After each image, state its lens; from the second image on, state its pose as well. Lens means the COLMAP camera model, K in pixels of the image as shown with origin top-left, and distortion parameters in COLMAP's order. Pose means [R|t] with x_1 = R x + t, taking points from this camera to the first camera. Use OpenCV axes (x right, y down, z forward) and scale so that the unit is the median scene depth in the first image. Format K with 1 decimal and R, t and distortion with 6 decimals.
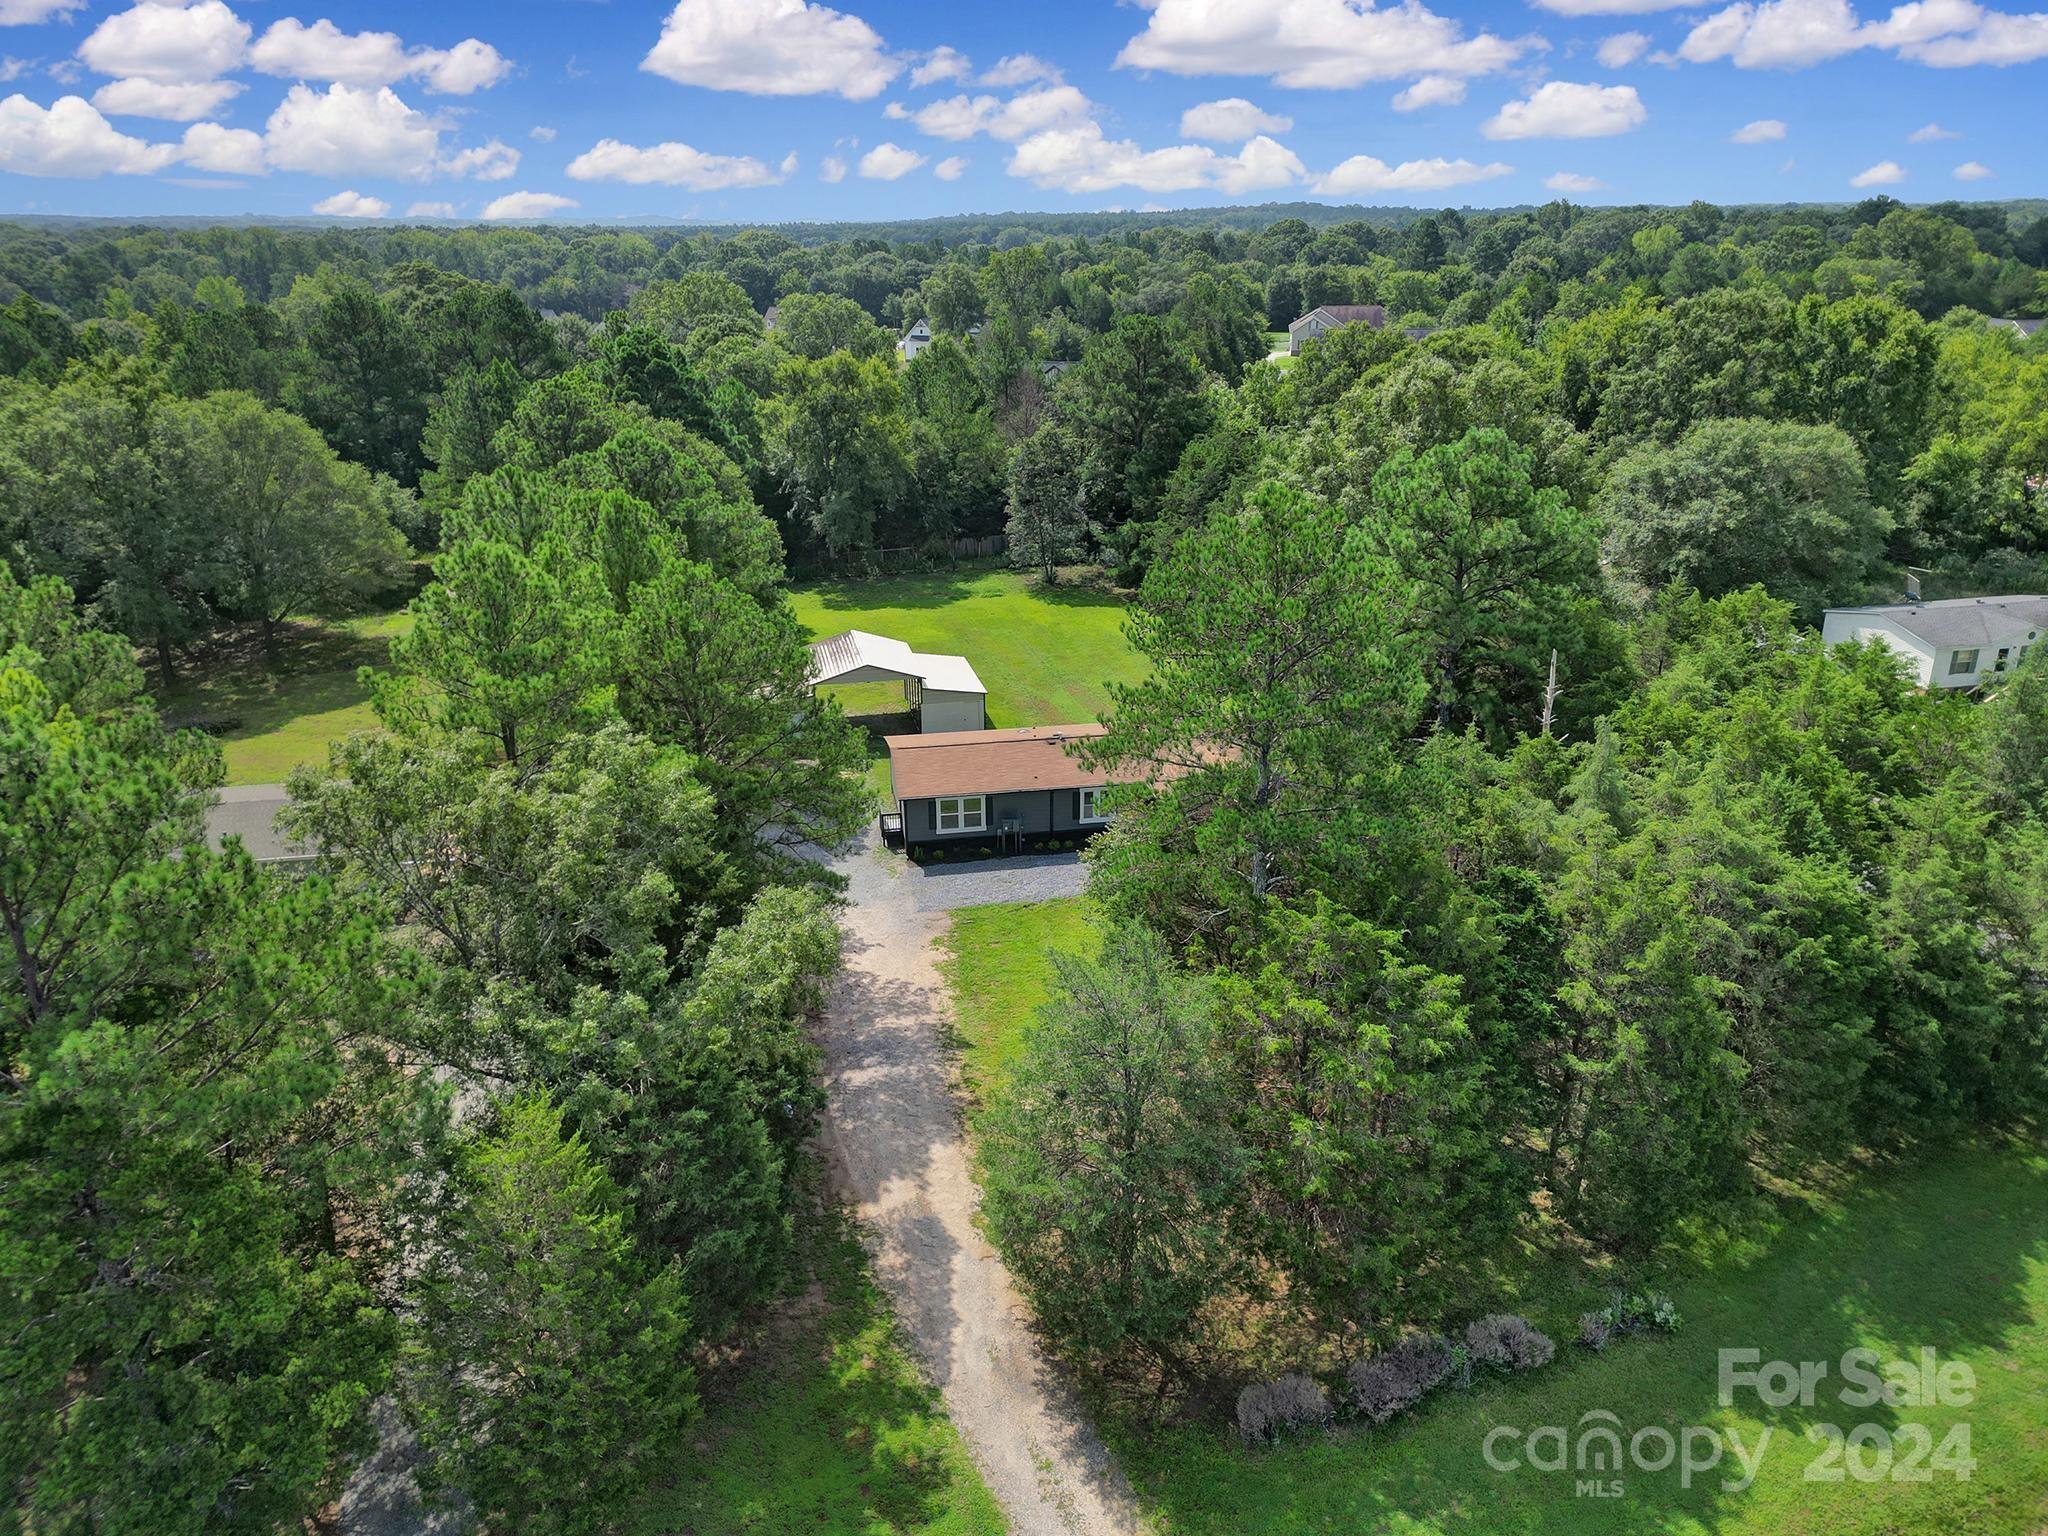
lens RADIAL K [[1435.5, 0, 1031.3], [0, 1435.5, 774.6], [0, 0, 1]] dist [0.017578, 0.001206]
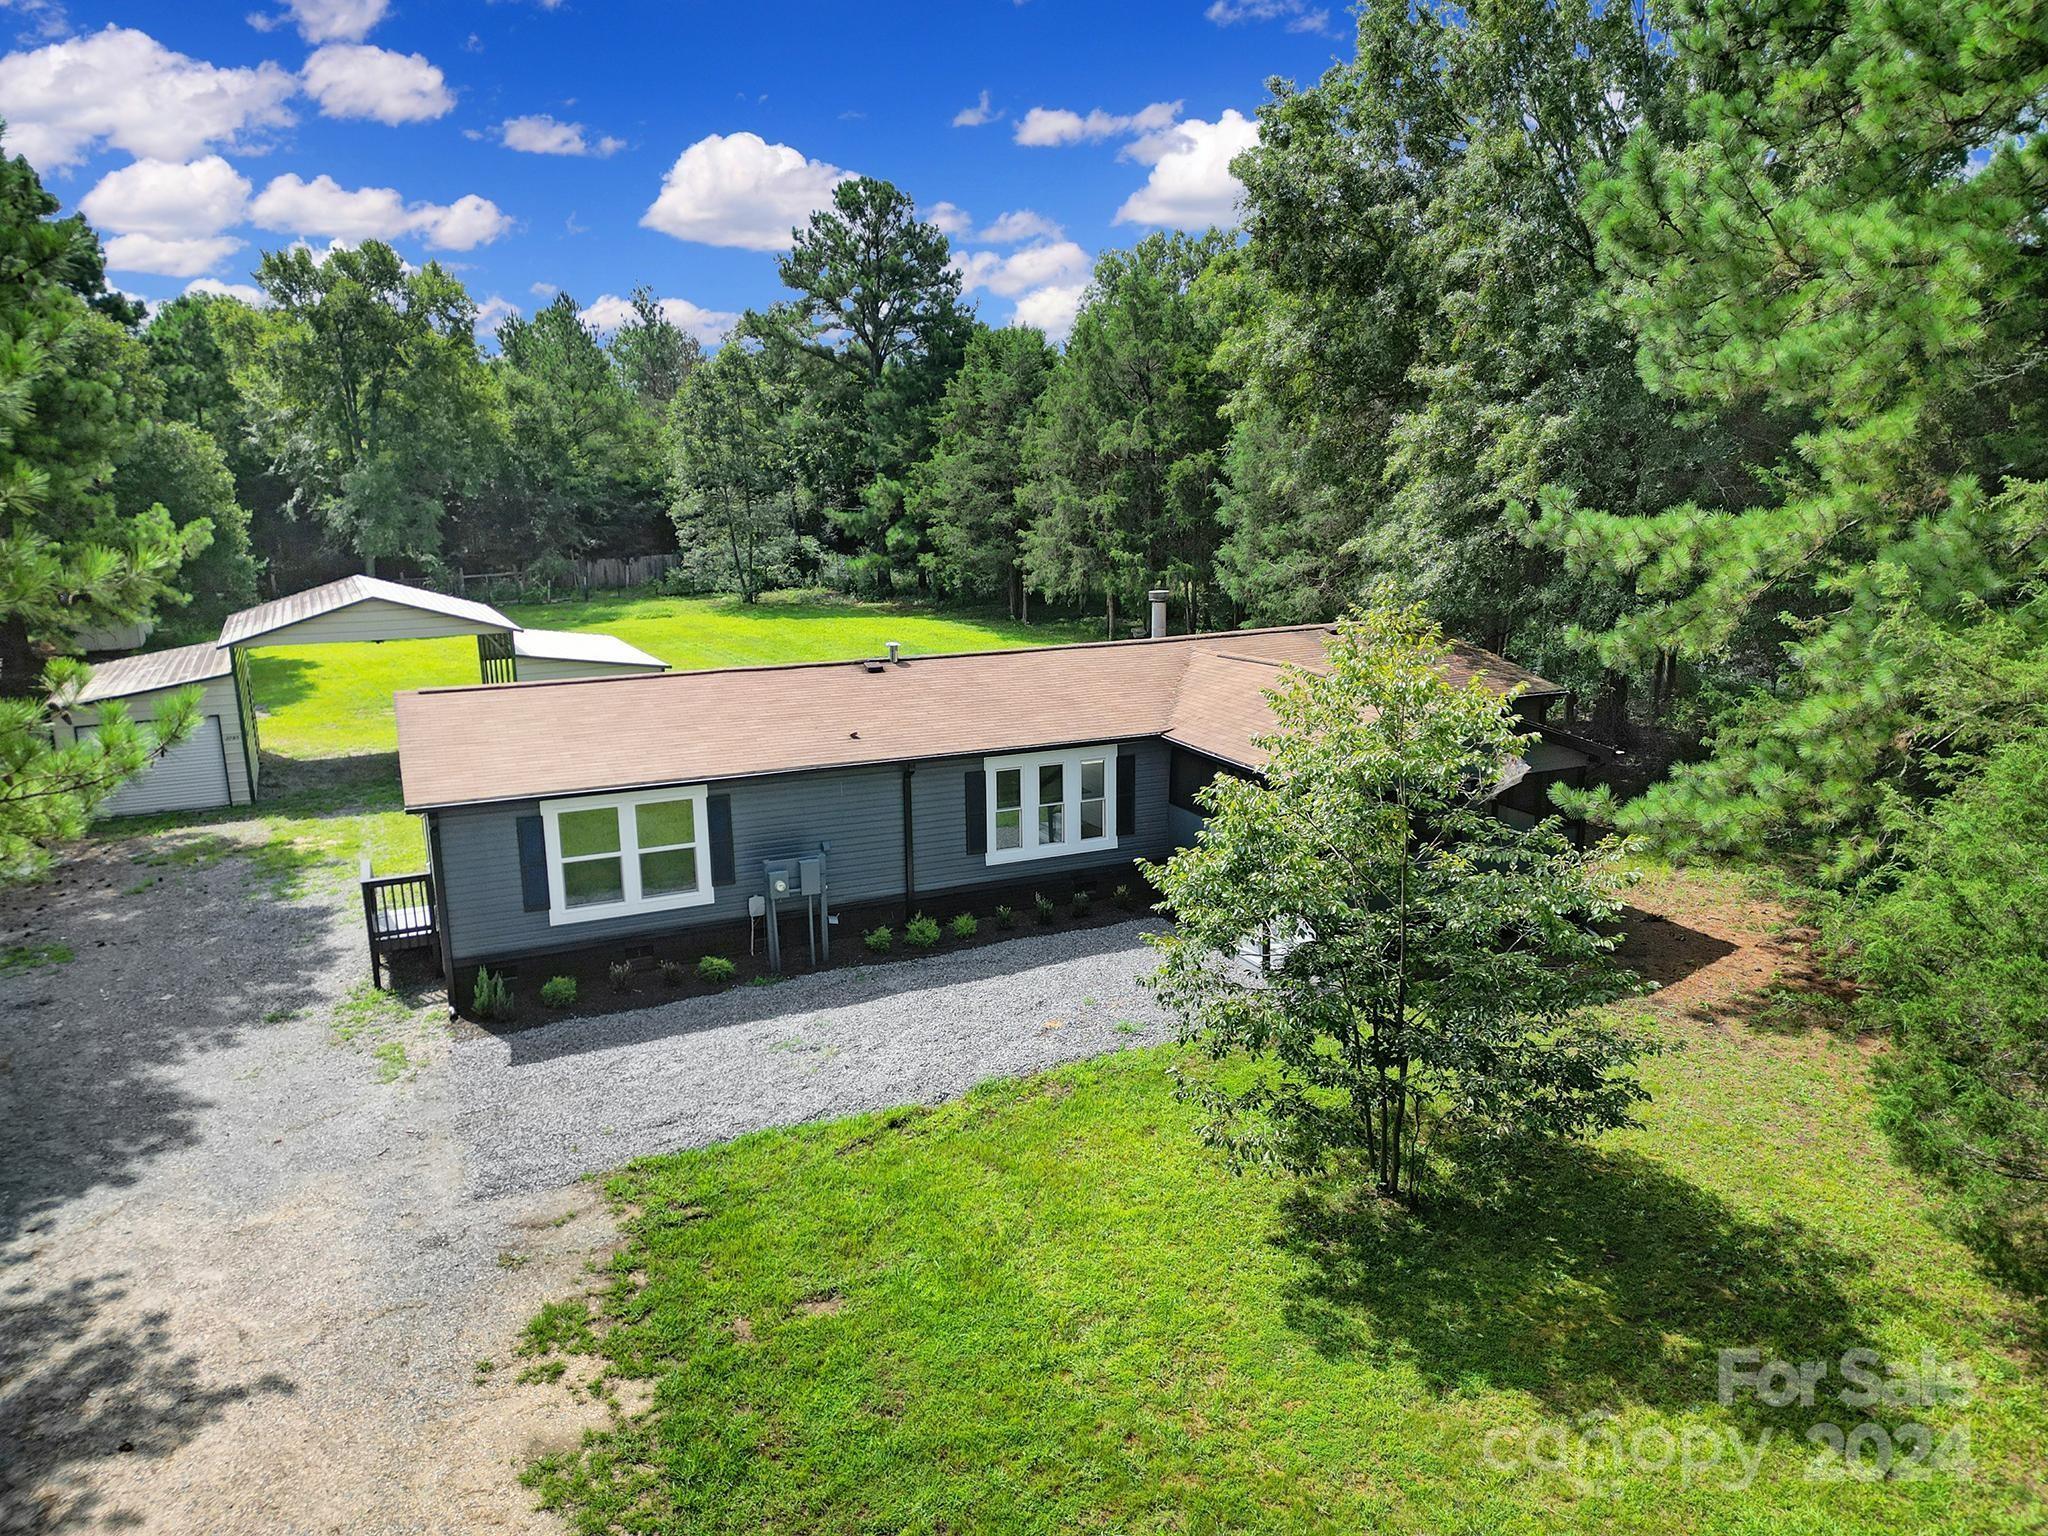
lens RADIAL K [[1435.5, 0, 1017.6], [0, 1435.5, 771.3], [0, 0, 1]] dist [0.017578, 0.001206]
pose [[0.971264, -0.065058, 0.228942, -0.036993], [0.099348, 0.984928, -0.141588, 0.062259], [-0.216280, 0.160264, 0.963088, 0.671528]]
